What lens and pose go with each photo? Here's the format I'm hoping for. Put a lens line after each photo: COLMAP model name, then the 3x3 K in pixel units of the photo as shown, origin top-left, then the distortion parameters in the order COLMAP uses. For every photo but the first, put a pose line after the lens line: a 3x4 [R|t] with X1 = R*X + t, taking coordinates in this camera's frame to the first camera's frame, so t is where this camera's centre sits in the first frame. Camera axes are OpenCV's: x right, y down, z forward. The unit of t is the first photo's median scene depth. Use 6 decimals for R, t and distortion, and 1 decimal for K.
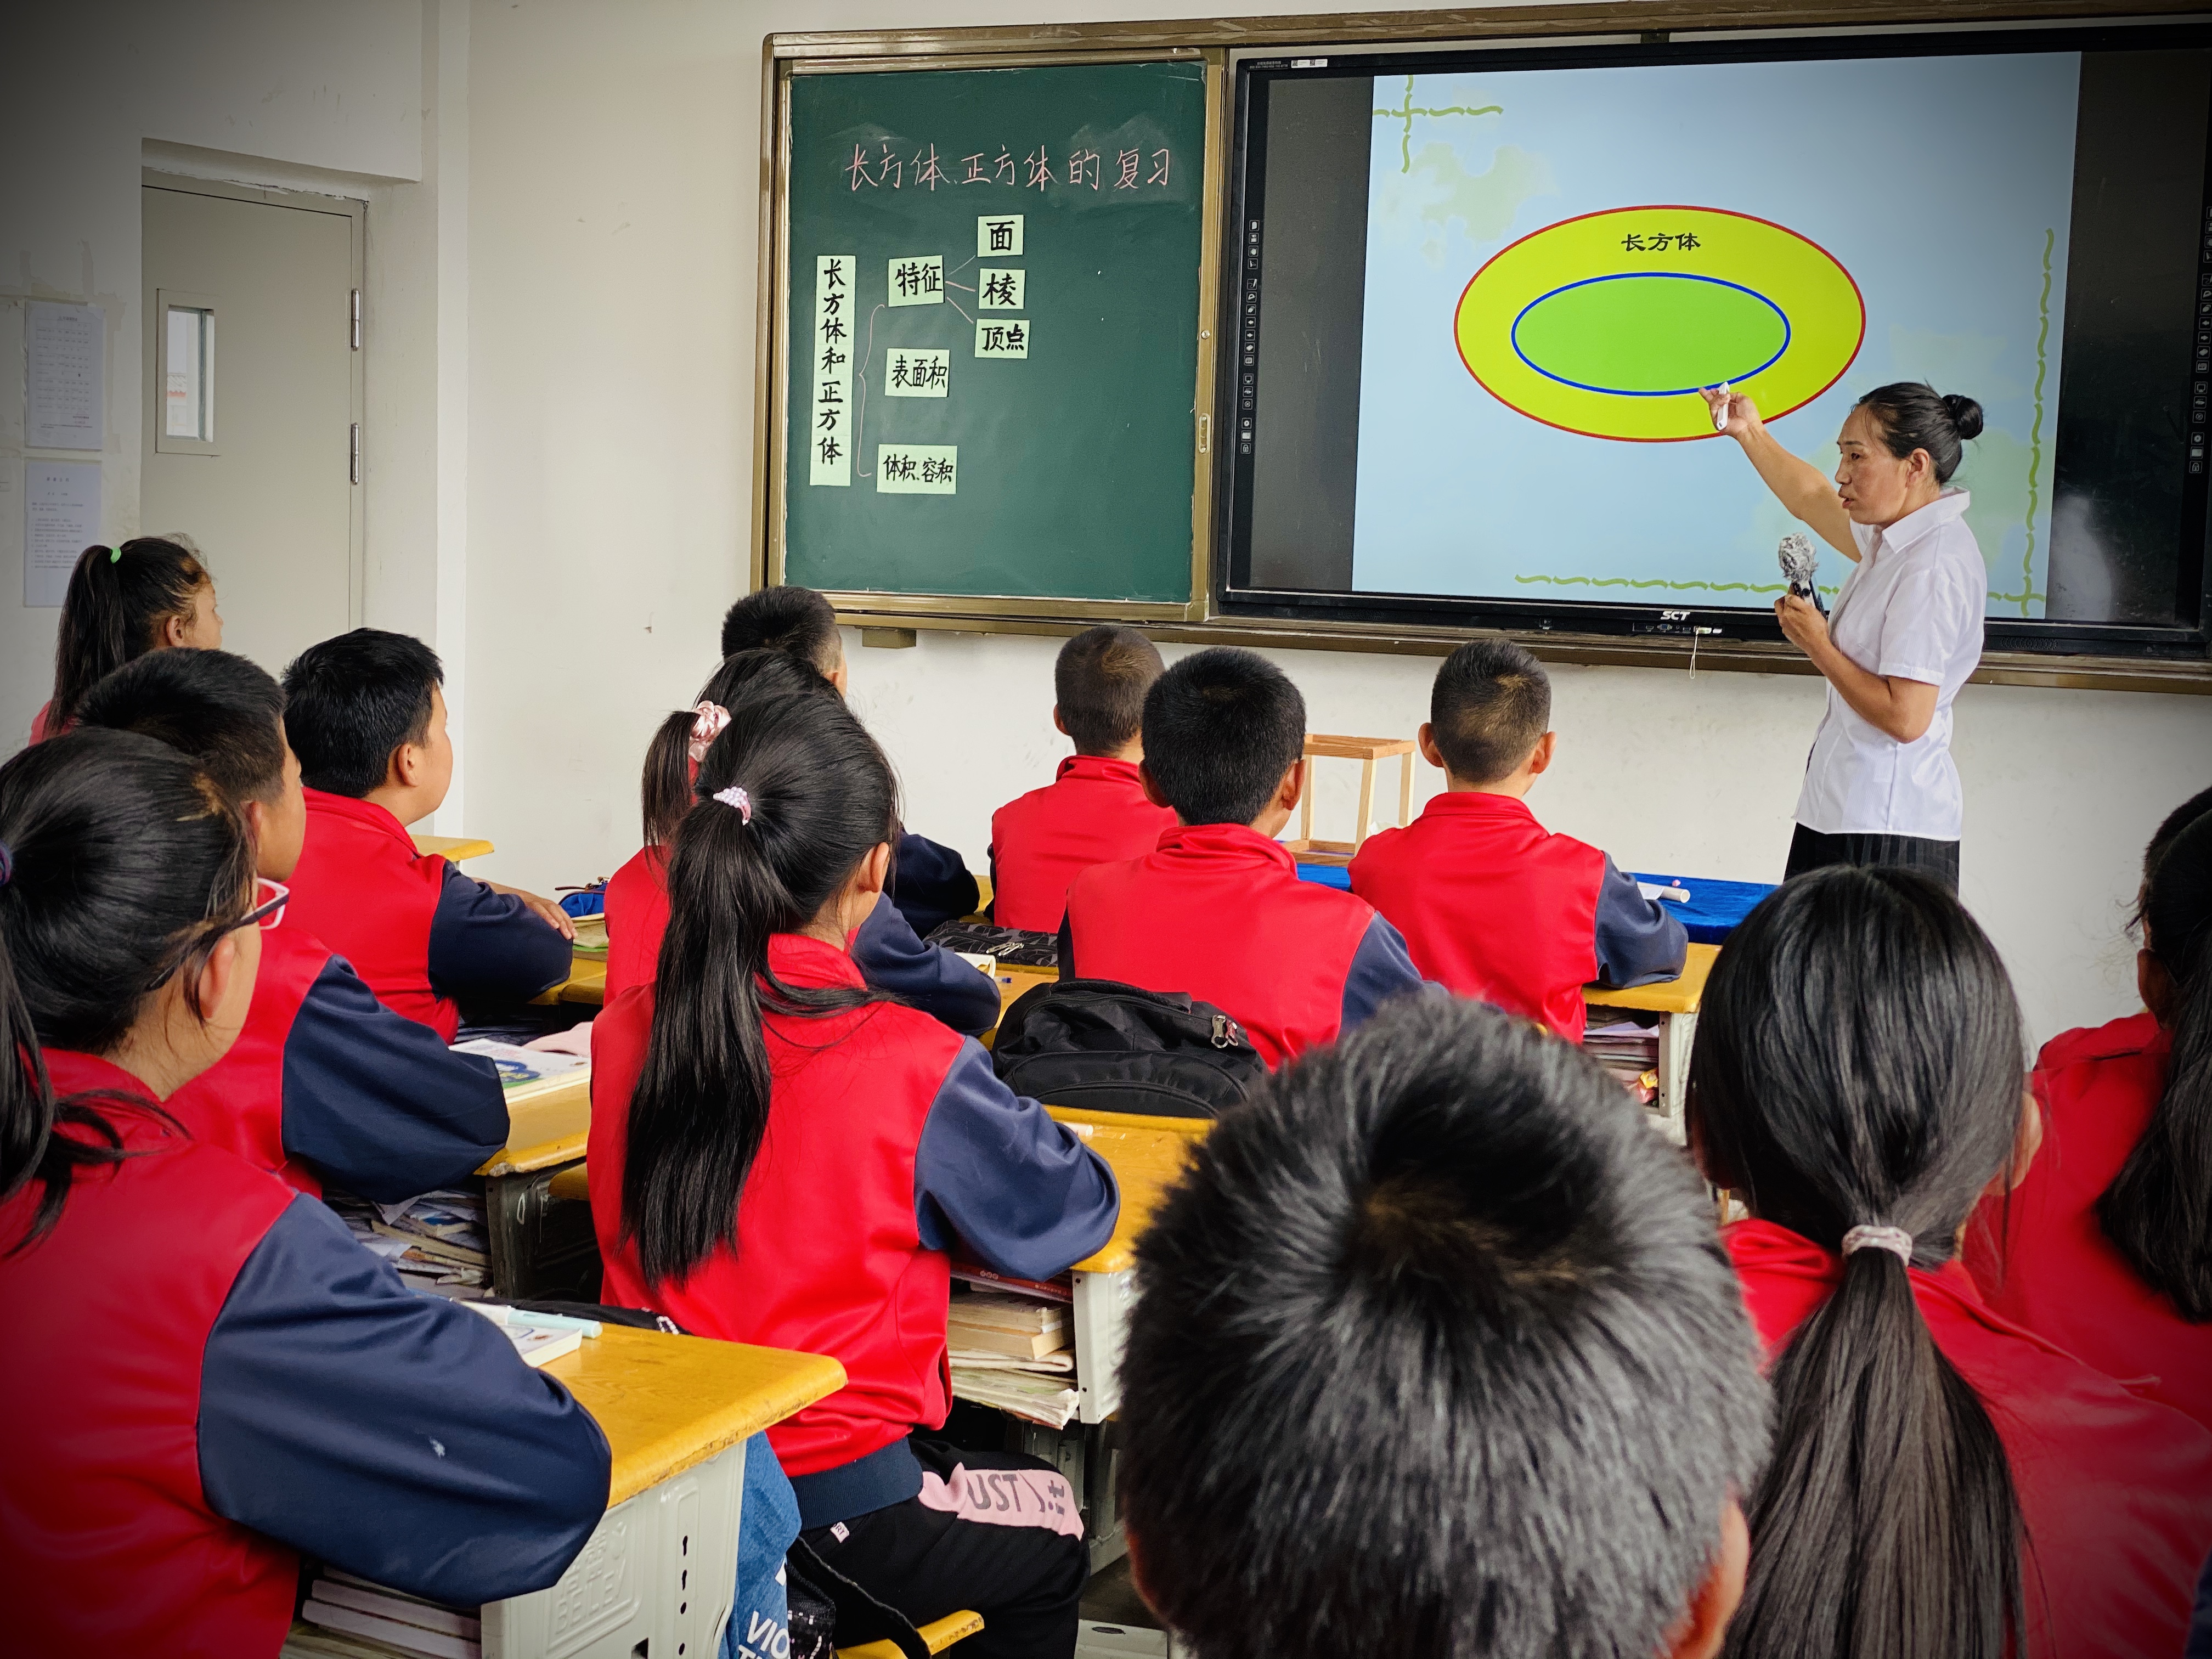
lens RADIAL K [[3369.7, 0, 1106.1], [0, 3369.7, 828.4], [0, 0, 1]] dist [-0.002645, 0.000000]
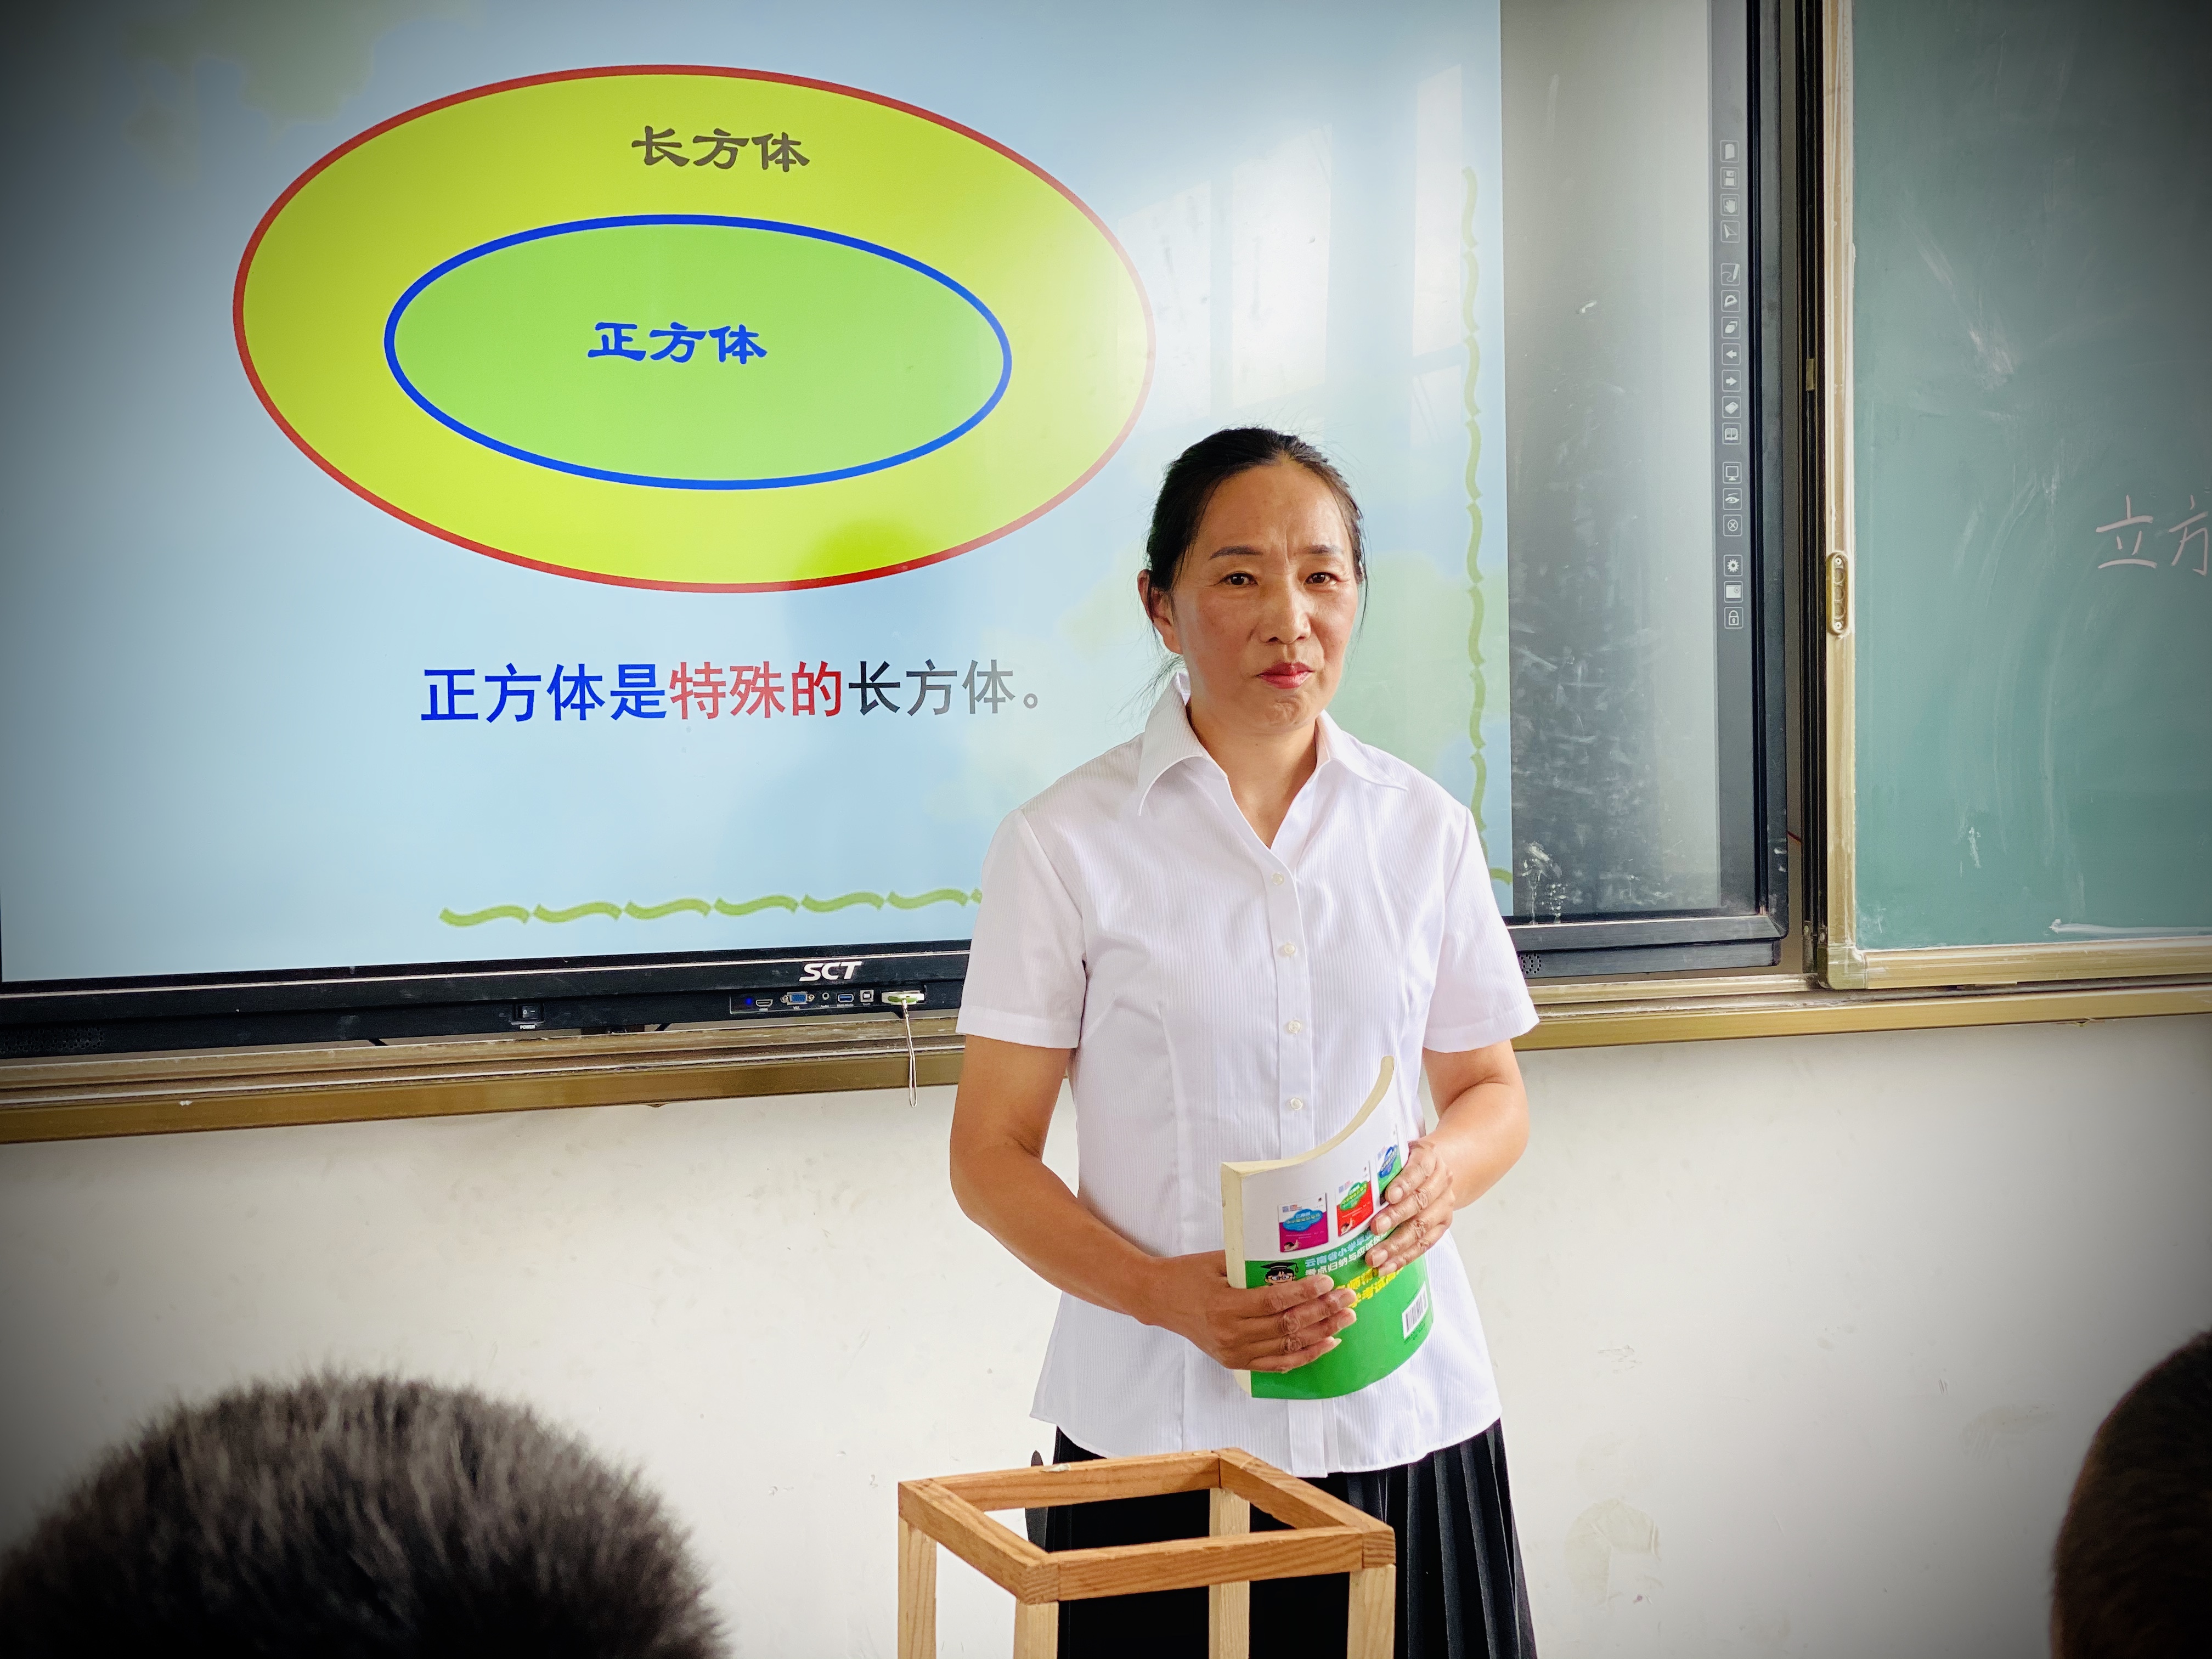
lens RADIAL K [[3369.7, 0, 1106.0], [0, 3369.7, 828.9], [0, 0, 1]] dist [-0.002645, 0.000000]
pose [[0.637923, -0.064726, 0.767375, -0.153680], [0.106822, 0.994266, -0.004938, -0.075904], [-0.762655, 0.085122, 0.641180, 0.679085]]
